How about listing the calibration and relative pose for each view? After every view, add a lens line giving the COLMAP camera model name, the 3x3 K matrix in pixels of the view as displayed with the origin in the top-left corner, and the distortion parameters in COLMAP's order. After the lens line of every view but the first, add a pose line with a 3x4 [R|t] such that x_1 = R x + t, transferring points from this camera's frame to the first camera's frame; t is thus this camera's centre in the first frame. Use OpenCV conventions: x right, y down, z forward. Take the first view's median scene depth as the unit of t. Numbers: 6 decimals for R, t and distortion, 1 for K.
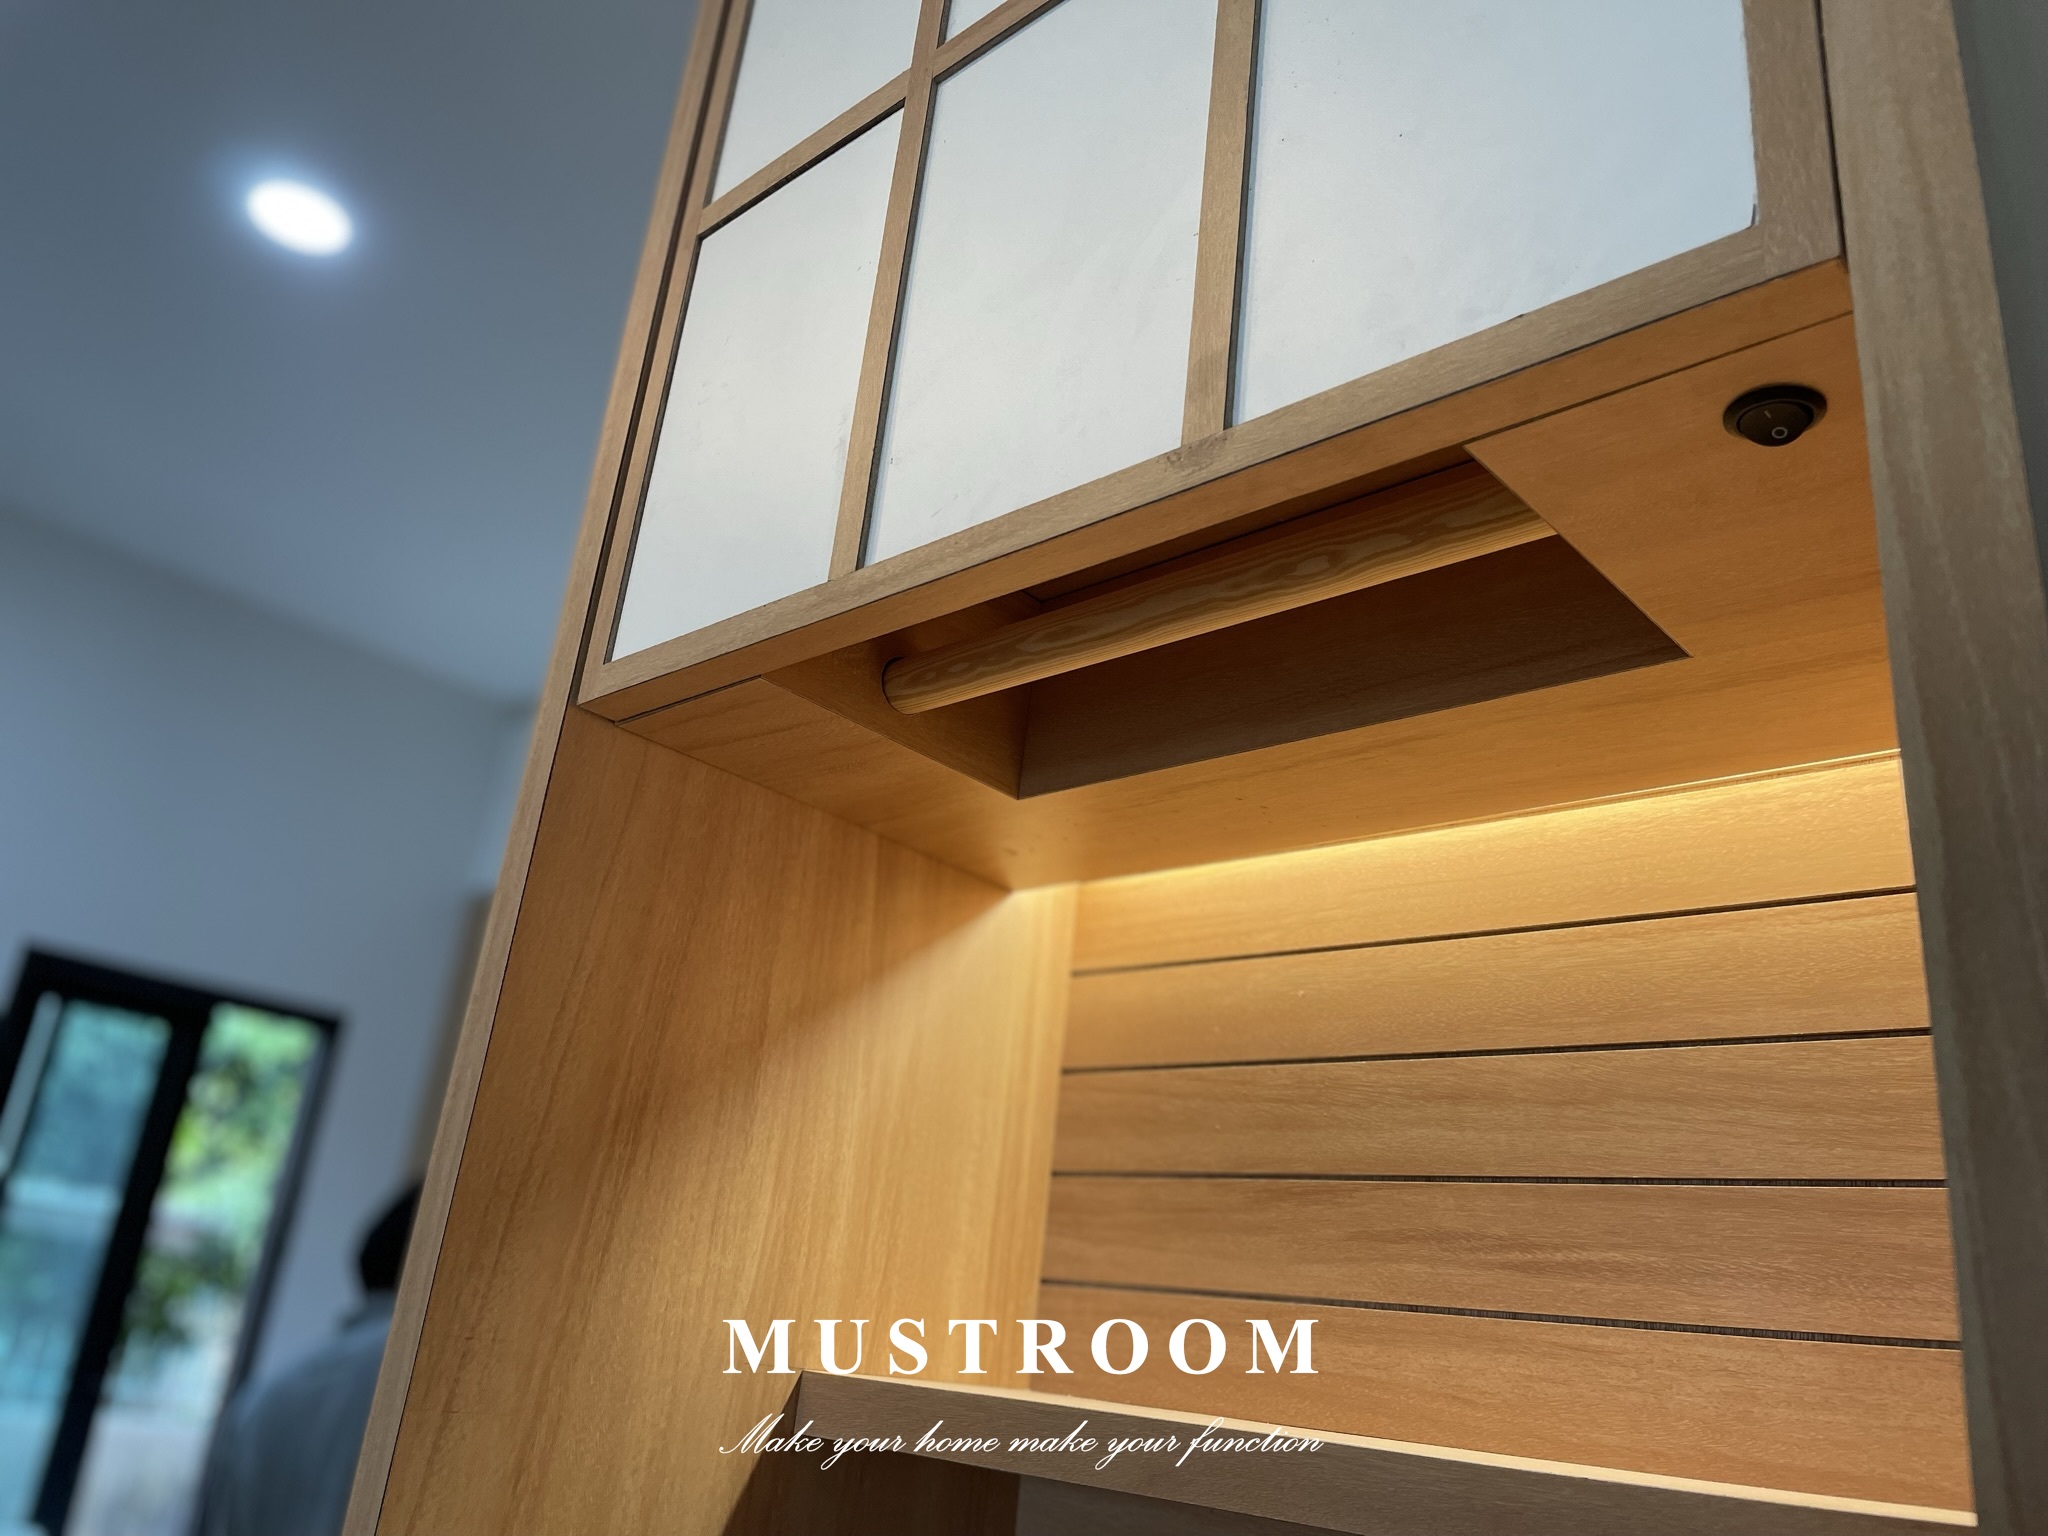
lens RADIAL K [[1550.4, 0, 1018.7], [0, 1550.4, 759.5], [0, 0, 1]] dist [0.095395, -0.119552]
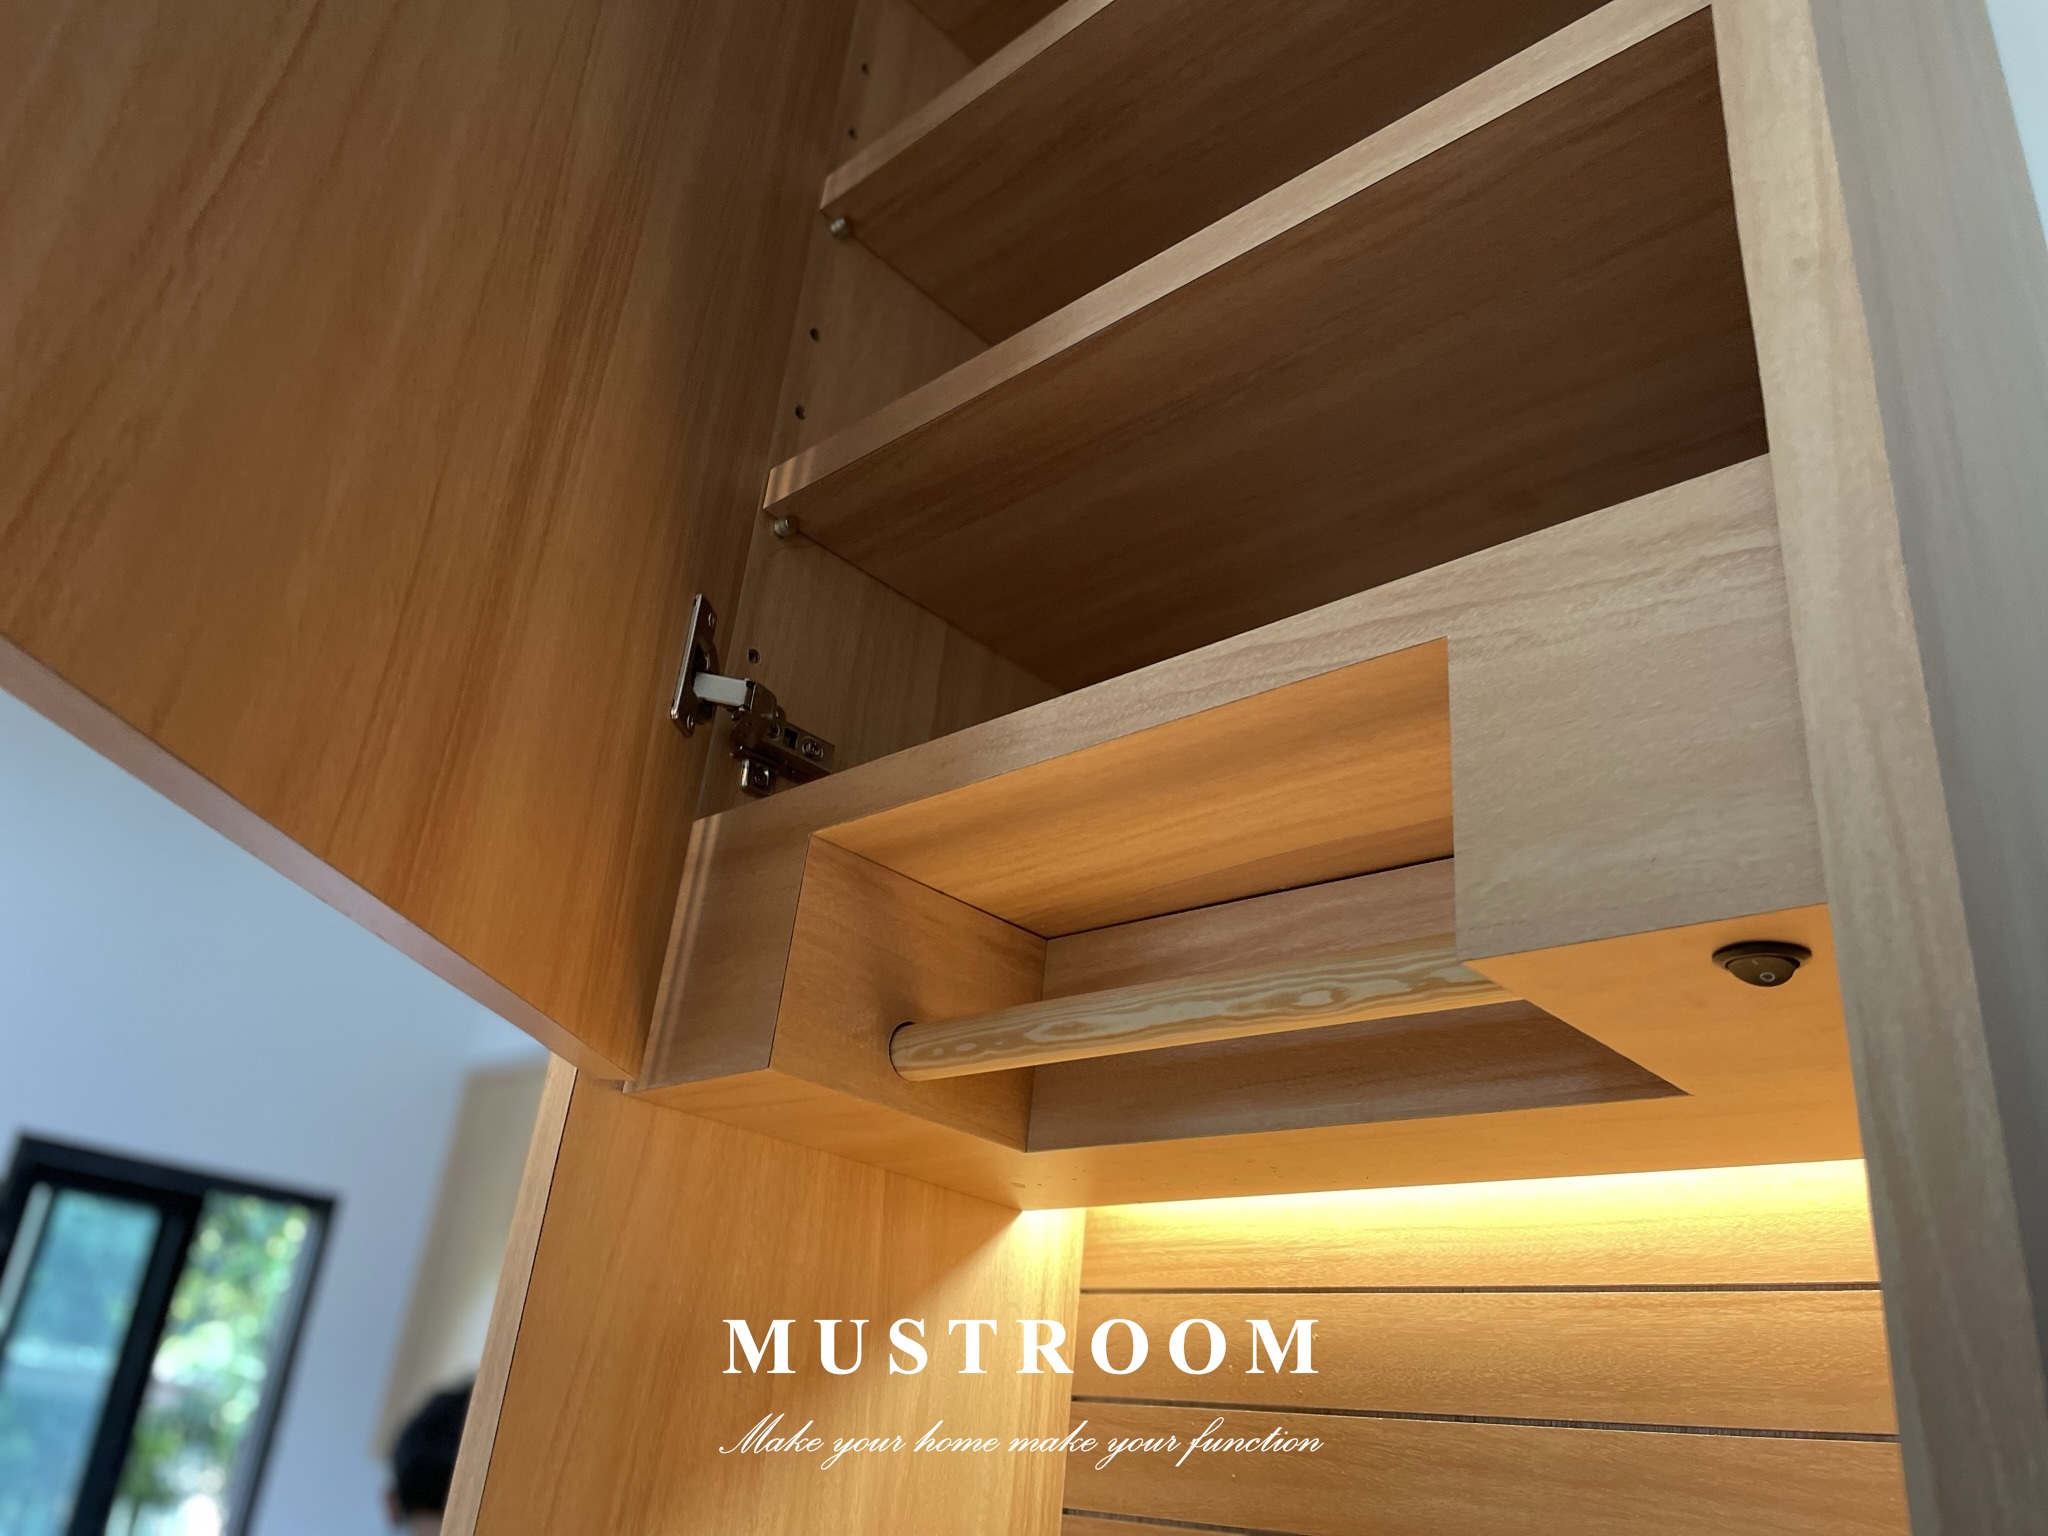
lens RADIAL K [[1559.4, 0, 1024.0], [0, 1559.4, 768.0], [0, 0, 1]] dist [0.074894, -0.094165]
pose [[0.999949, -0.009953, 0.001799, -0.001146], [0.010055, 0.997502, -0.069925, -0.160753], [-0.001099, 0.069940, 0.997551, -0.019710]]
